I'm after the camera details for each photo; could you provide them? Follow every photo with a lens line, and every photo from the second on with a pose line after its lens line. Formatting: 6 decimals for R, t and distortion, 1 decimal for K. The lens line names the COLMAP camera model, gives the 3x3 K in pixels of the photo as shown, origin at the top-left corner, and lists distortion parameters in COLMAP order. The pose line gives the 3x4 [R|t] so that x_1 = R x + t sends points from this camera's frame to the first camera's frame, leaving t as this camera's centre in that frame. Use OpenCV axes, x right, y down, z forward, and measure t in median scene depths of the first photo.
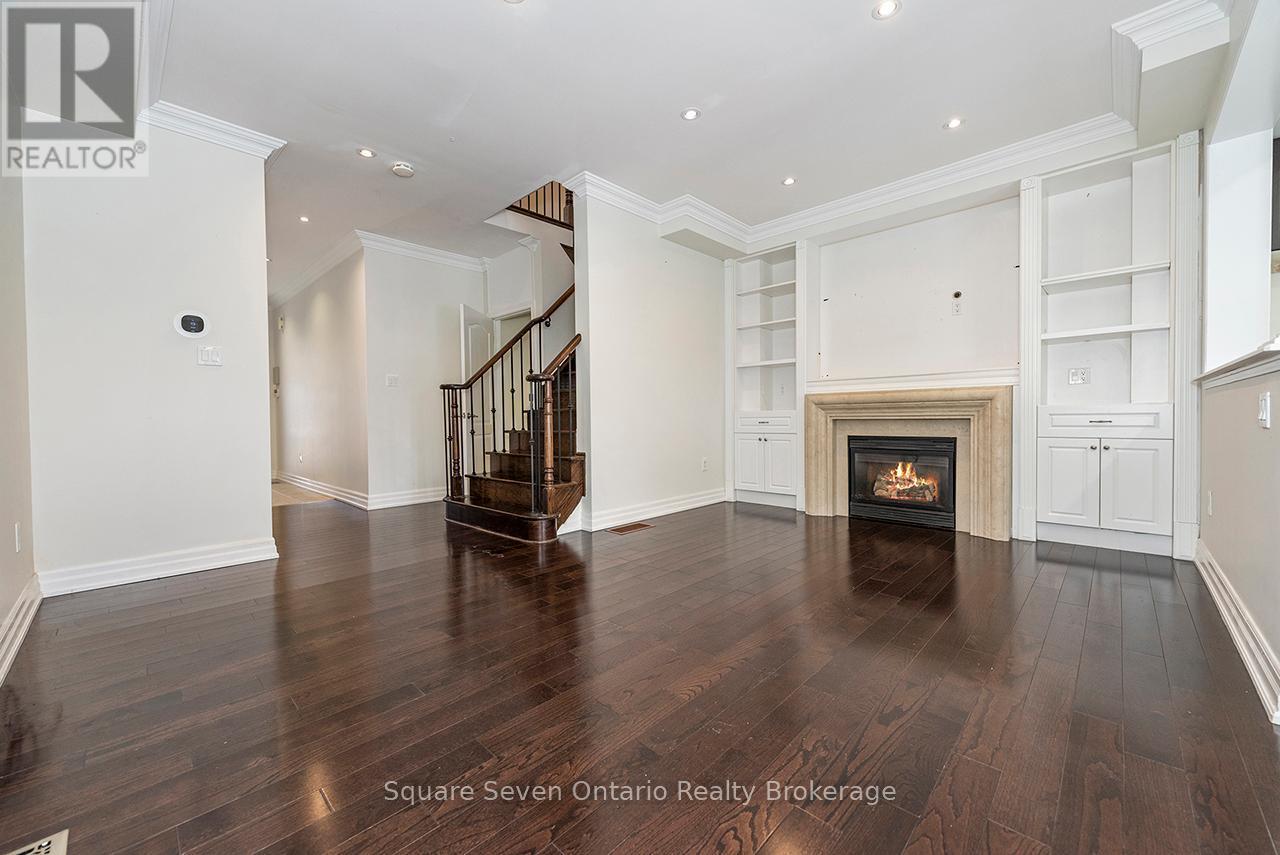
lens RADIAL K [[503.7, 0, 628.9], [0, 503.7, 426.9], [0, 0, 1]] dist [0.001398, -0.000362]
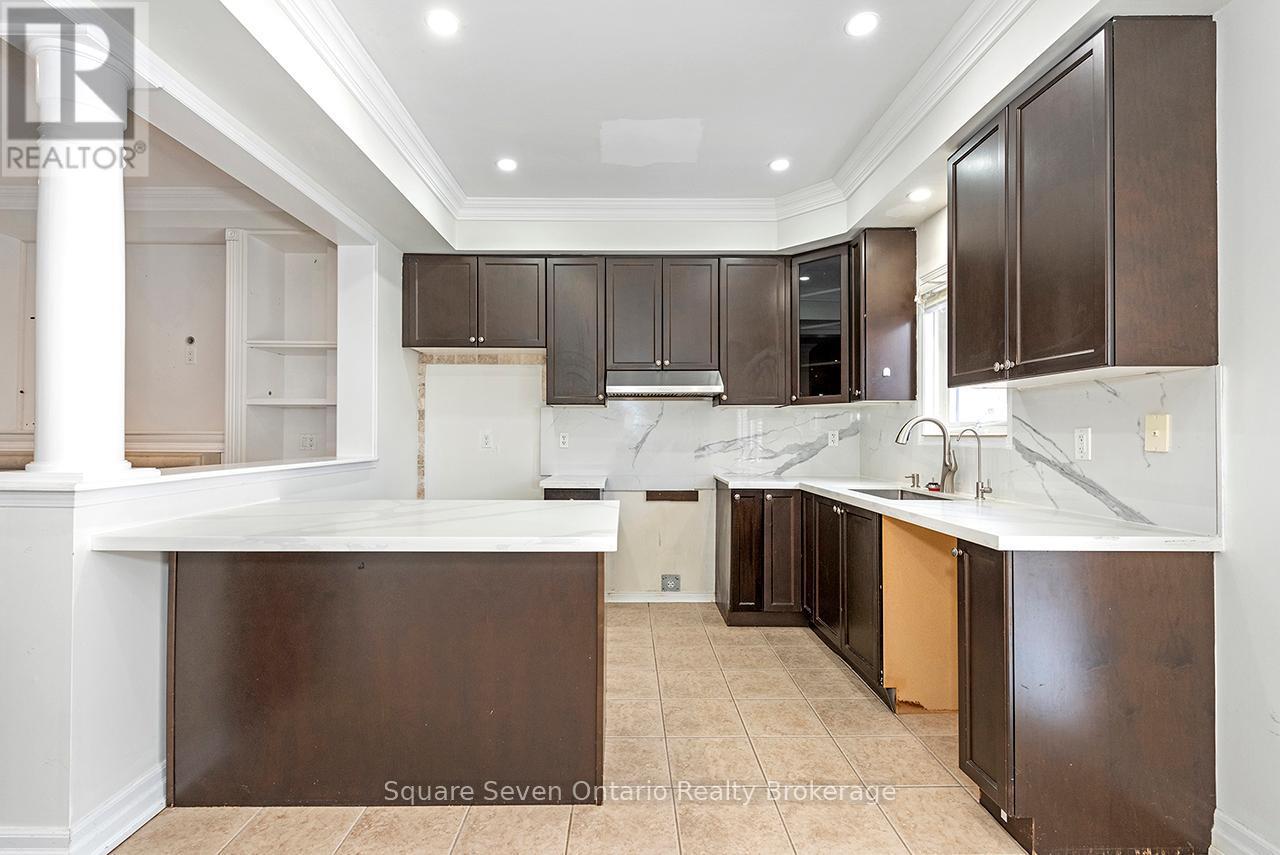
lens RADIAL K [[585.8, 0, 637.5], [0, 585.8, 430.4], [0, 0, 1]] dist [0.004051, -0.000405]
pose [[0.701698, 0.019047, 0.712220, 0.496182], [-0.000978, 0.999667, -0.025771, -0.087584], [-0.712474, 0.017387, 0.701483, -0.247102]]
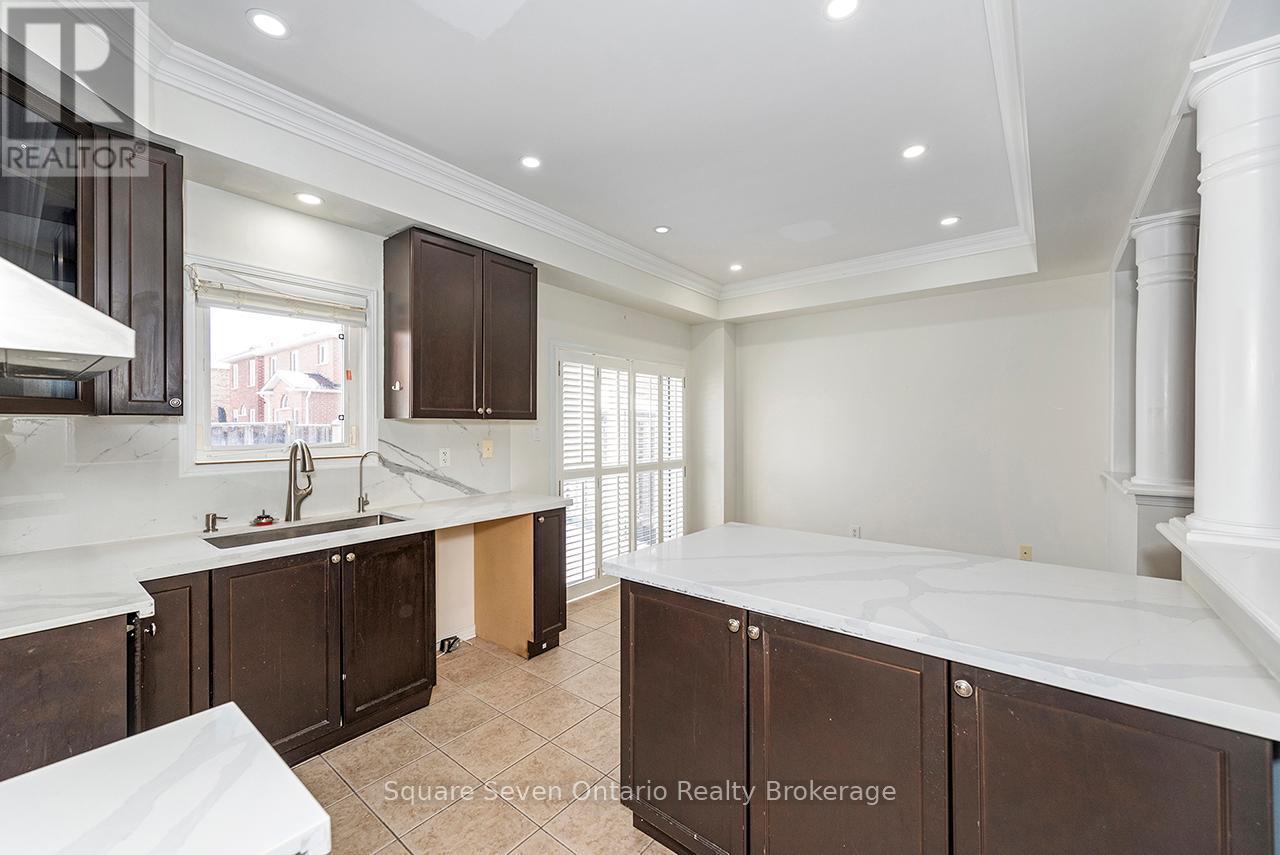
lens RADIAL K [[500.1, 0, 633.0], [0, 500.1, 426.4], [0, 0, 1]] dist [0.004575, -0.000049]
pose [[-0.995610, 0.014684, -0.092440, 0.971539], [0.013361, 0.999799, 0.014917, -0.147014], [0.092640, 0.013617, -0.995607, 0.671541]]
